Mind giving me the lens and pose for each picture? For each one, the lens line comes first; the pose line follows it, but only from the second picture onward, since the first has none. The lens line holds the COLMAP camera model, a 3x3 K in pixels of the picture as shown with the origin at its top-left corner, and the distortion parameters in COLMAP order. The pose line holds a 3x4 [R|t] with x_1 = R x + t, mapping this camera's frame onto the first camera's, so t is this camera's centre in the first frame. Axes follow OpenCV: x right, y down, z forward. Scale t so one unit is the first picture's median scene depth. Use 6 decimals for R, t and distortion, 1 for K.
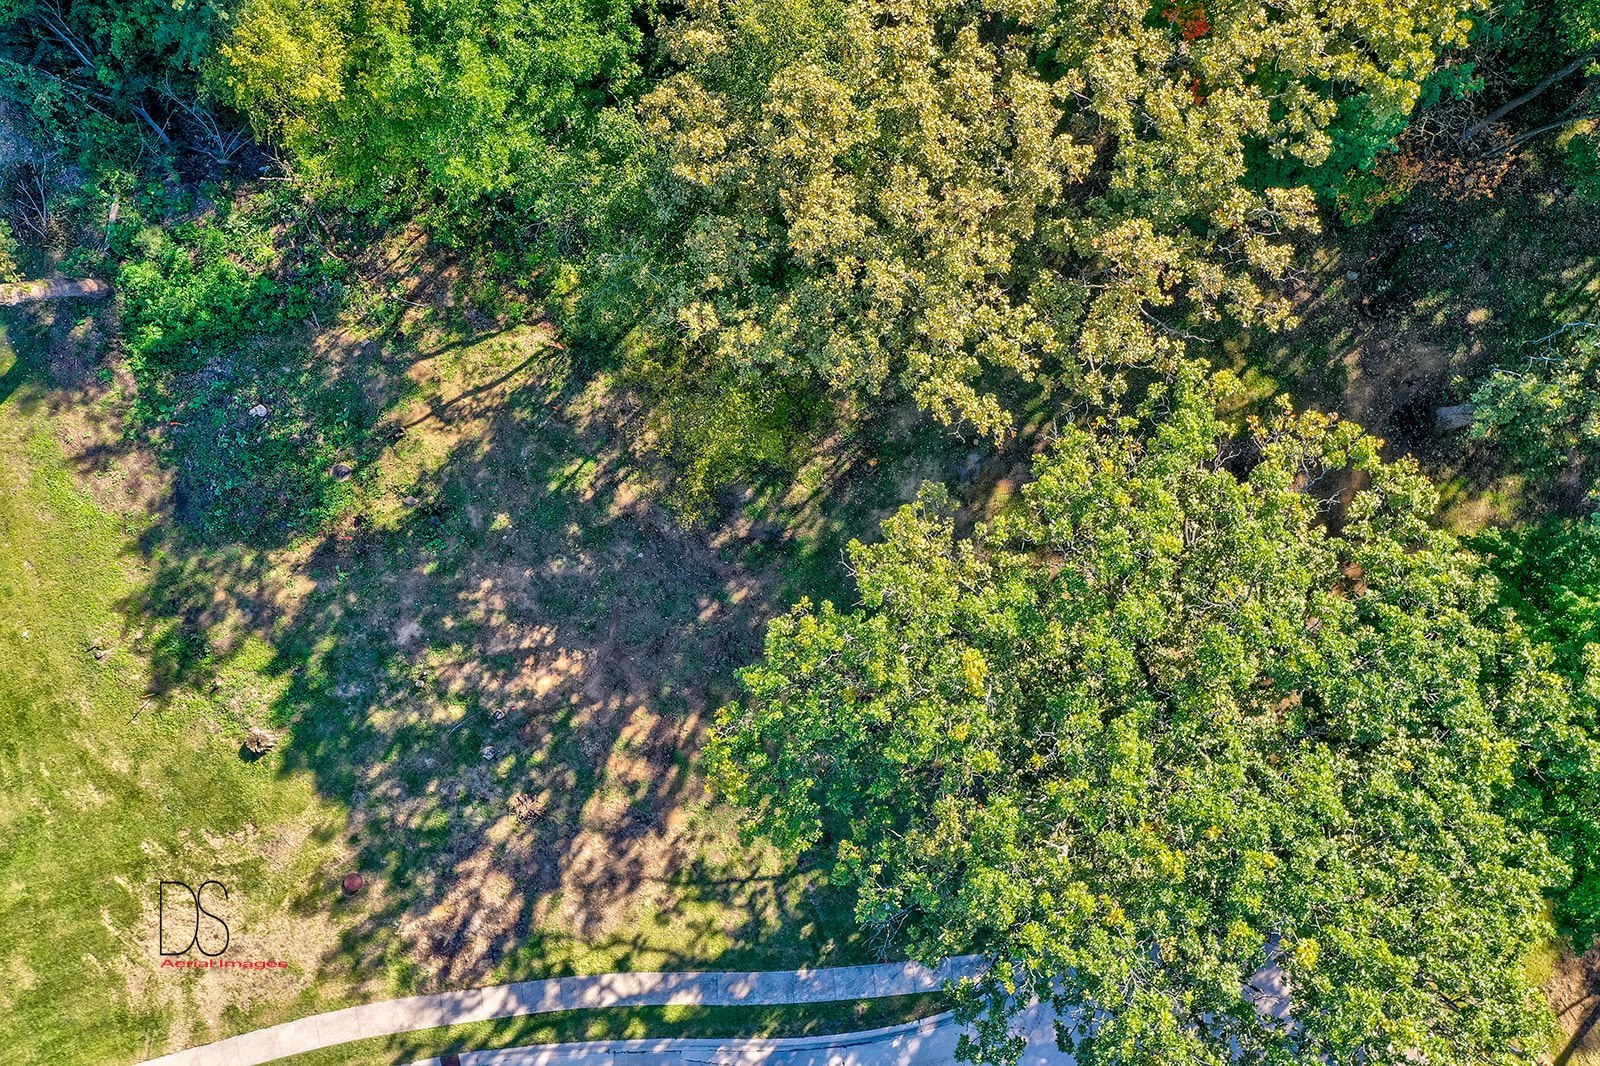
lens RADIAL K [[1260.3, 0, 811.3], [0, 1260.3, 522.4], [0, 0, 1]] dist [0.051939, -0.011991]
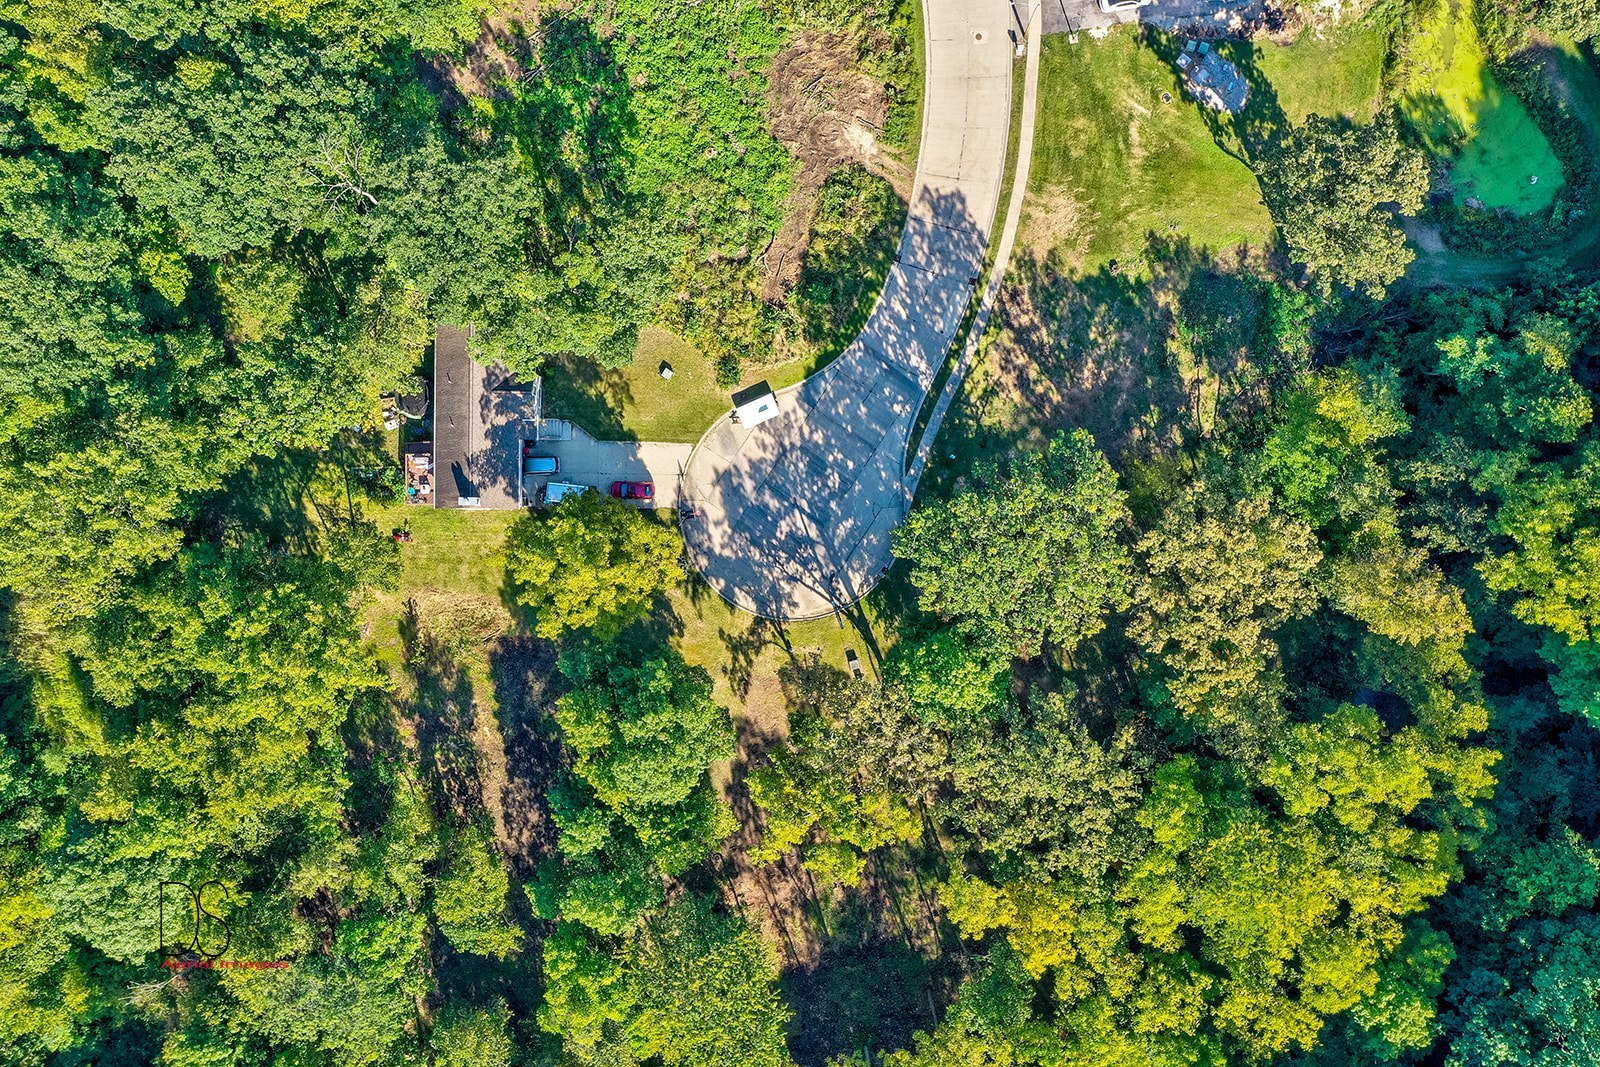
lens RADIAL K [[1260.3, 0, 809.9], [0, 1260.3, 526.7], [0, 0, 1]] dist [0.051939, -0.011991]
pose [[-0.449354, 0.893025, 0.024220, 0.266027], [-0.892989, -0.449780, 0.016403, 0.449298], [0.025542, -0.014258, 0.999572, -1.620452]]
